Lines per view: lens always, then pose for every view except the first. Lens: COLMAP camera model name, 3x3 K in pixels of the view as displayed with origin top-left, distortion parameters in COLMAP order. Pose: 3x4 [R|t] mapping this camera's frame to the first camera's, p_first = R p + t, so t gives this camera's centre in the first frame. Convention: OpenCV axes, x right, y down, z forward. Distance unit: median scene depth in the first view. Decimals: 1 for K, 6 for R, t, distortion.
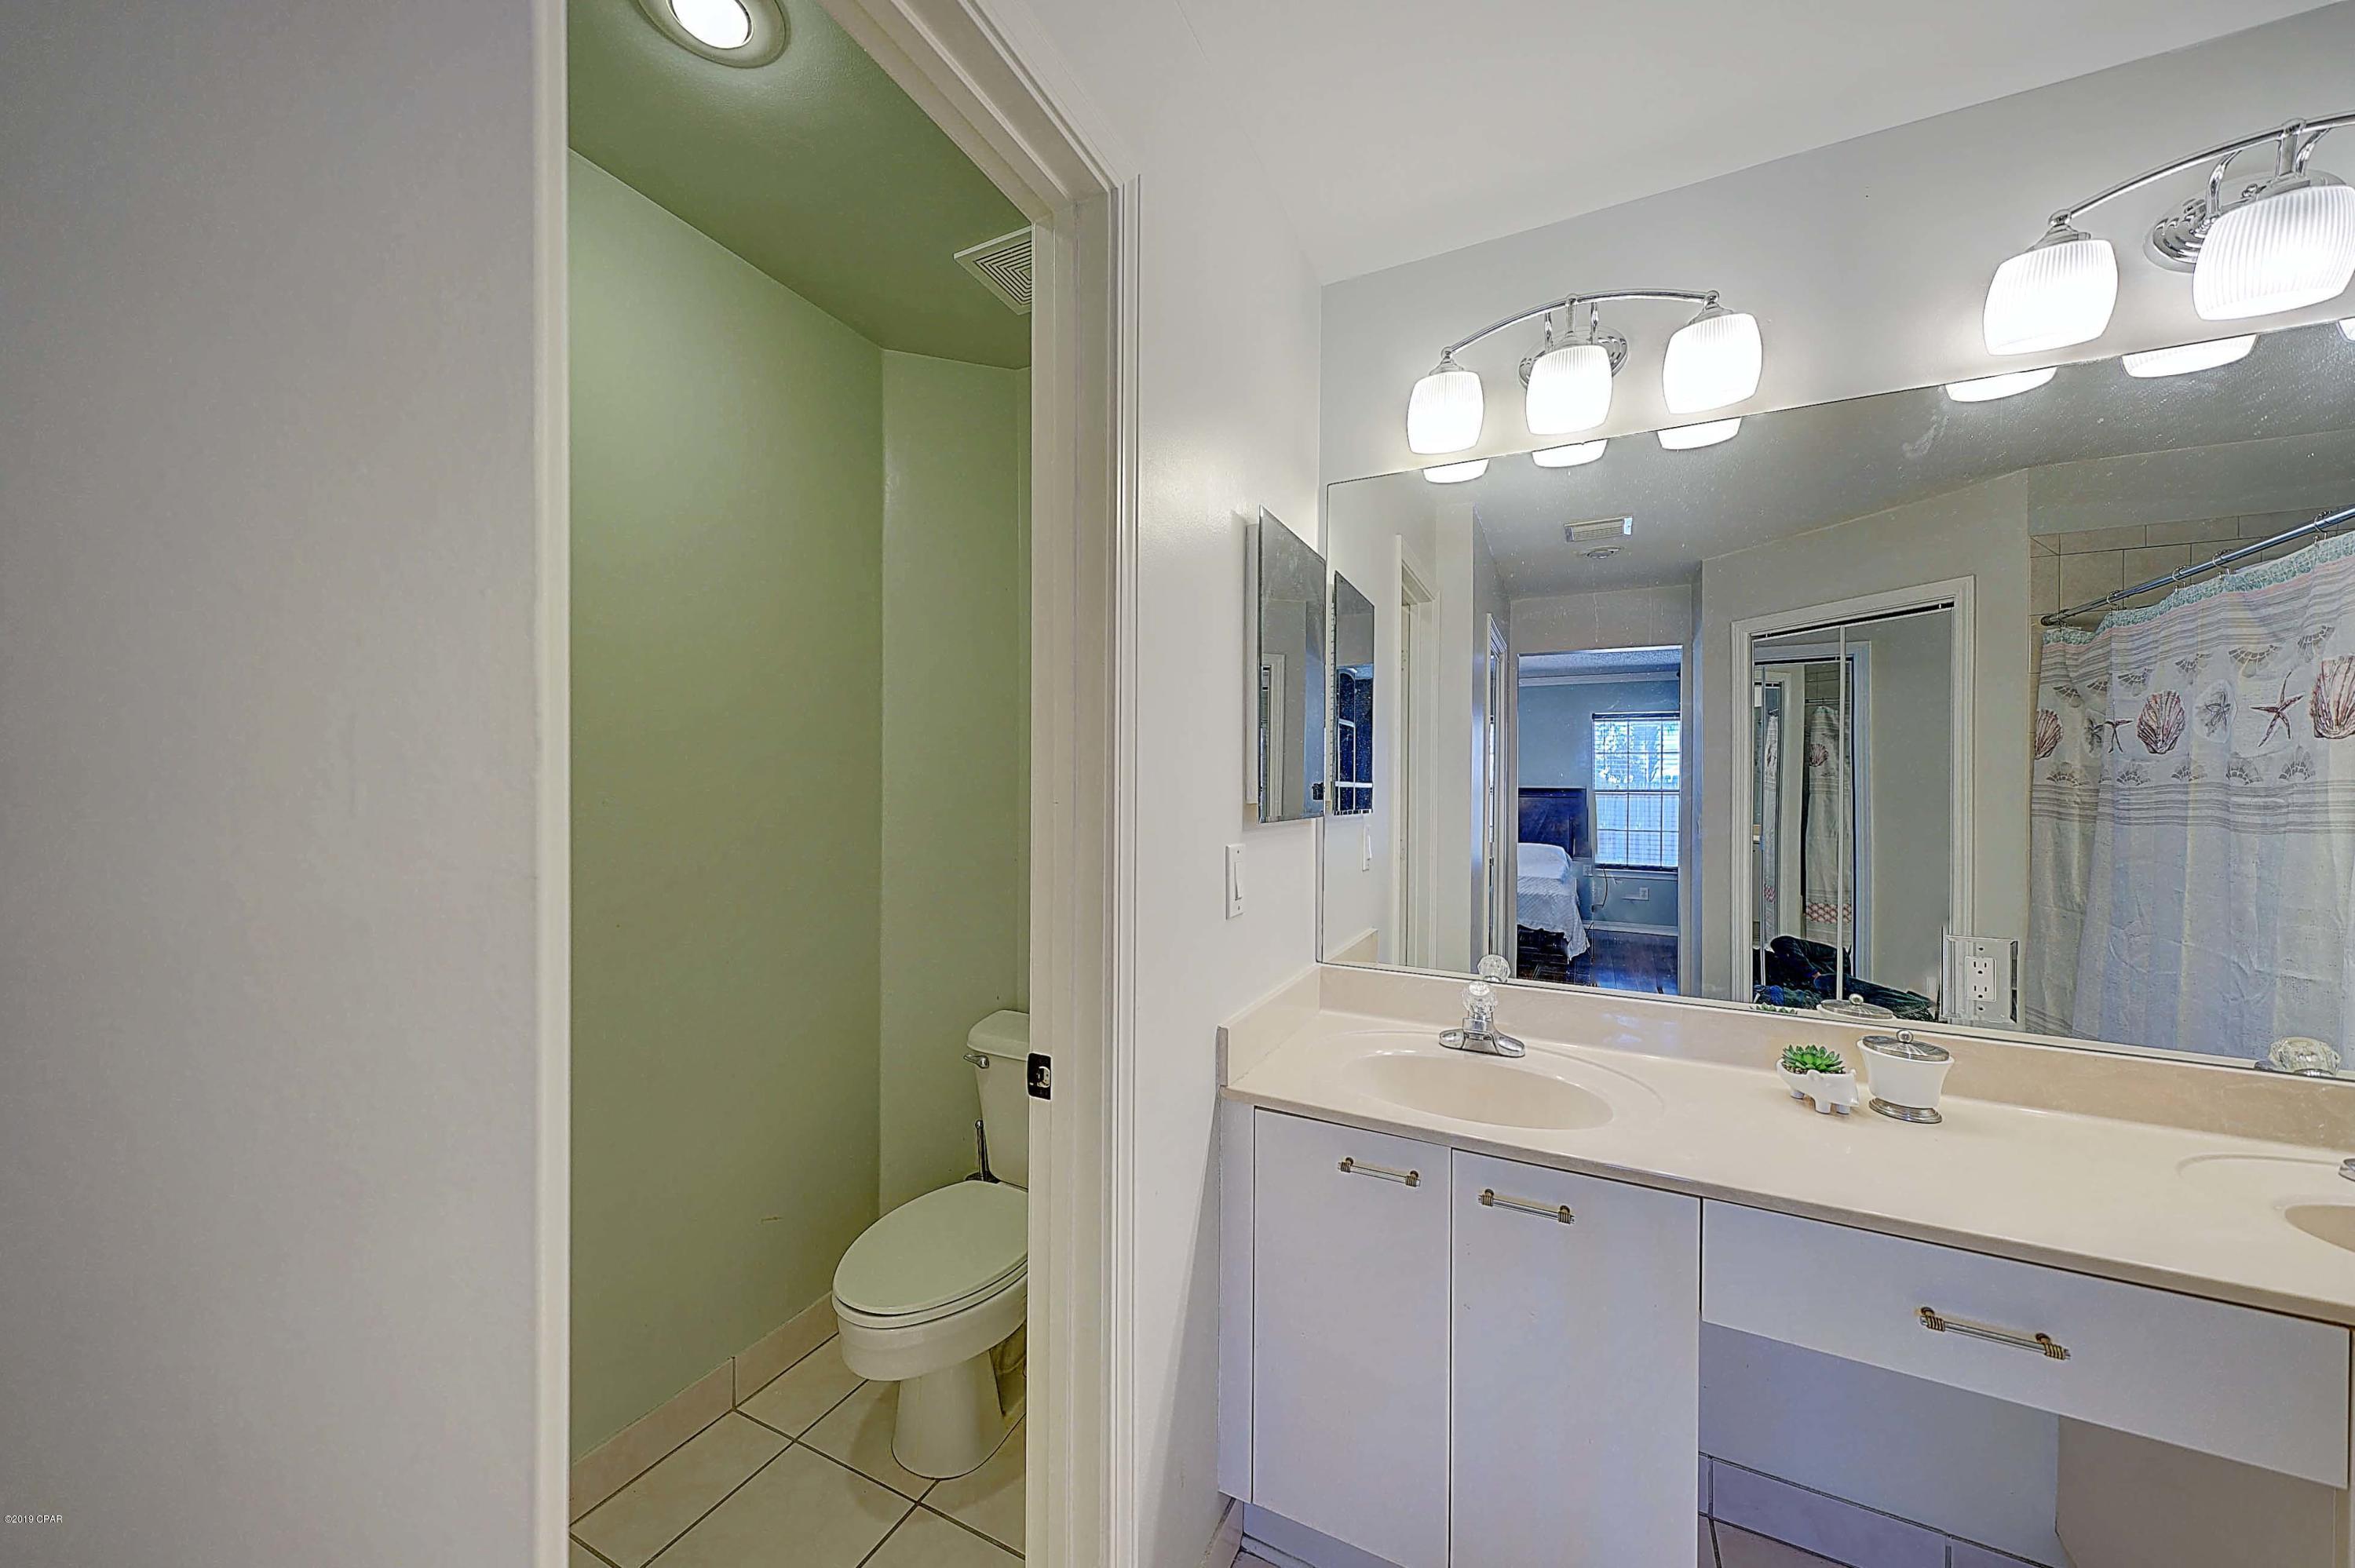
lens RADIAL K [[810.7, 0, 1162.0], [0, 810.7, 792.4], [0, 0, 1]] dist [0.001344, -0.000571]
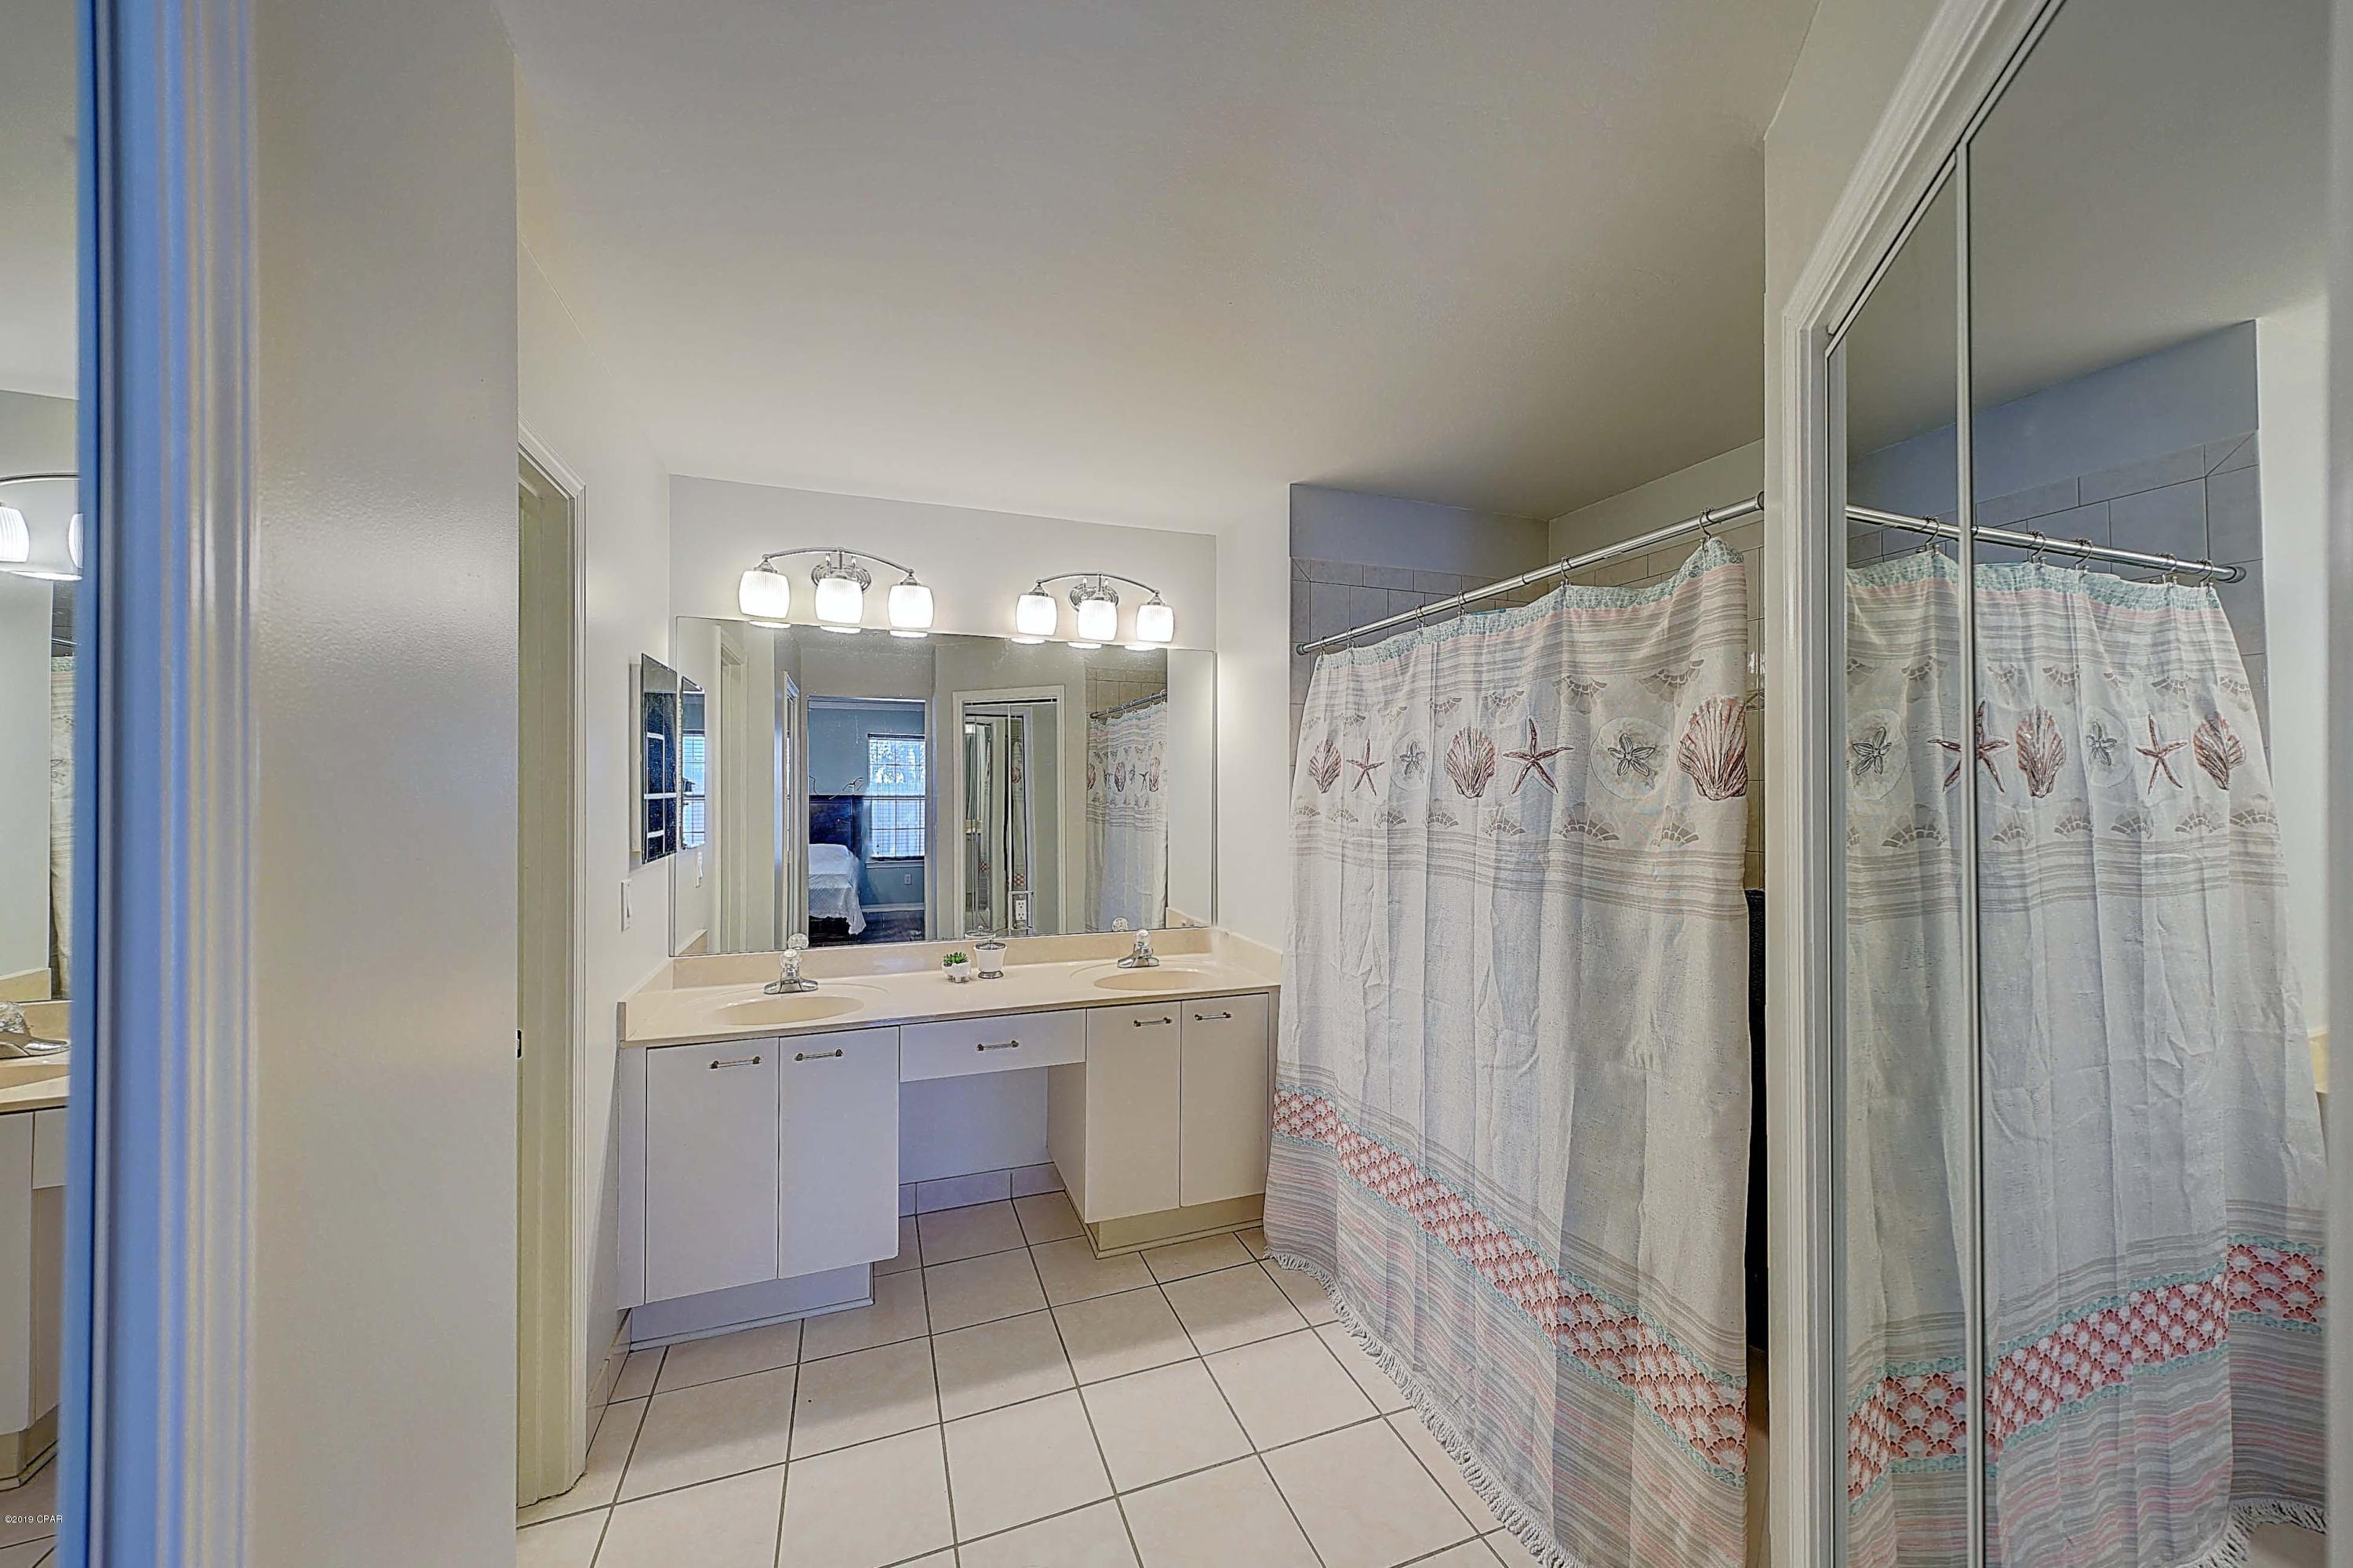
lens RADIAL K [[810.1, 0, 1153.1], [0, 810.1, 781.9], [0, 0, 1]] dist [0.001344, -0.000571]
pose [[0.683815, -0.004714, 0.729640, -0.242097], [0.009060, 0.999957, -0.002031, -0.076104], [-0.729599, 0.007999, 0.683828, -0.530335]]
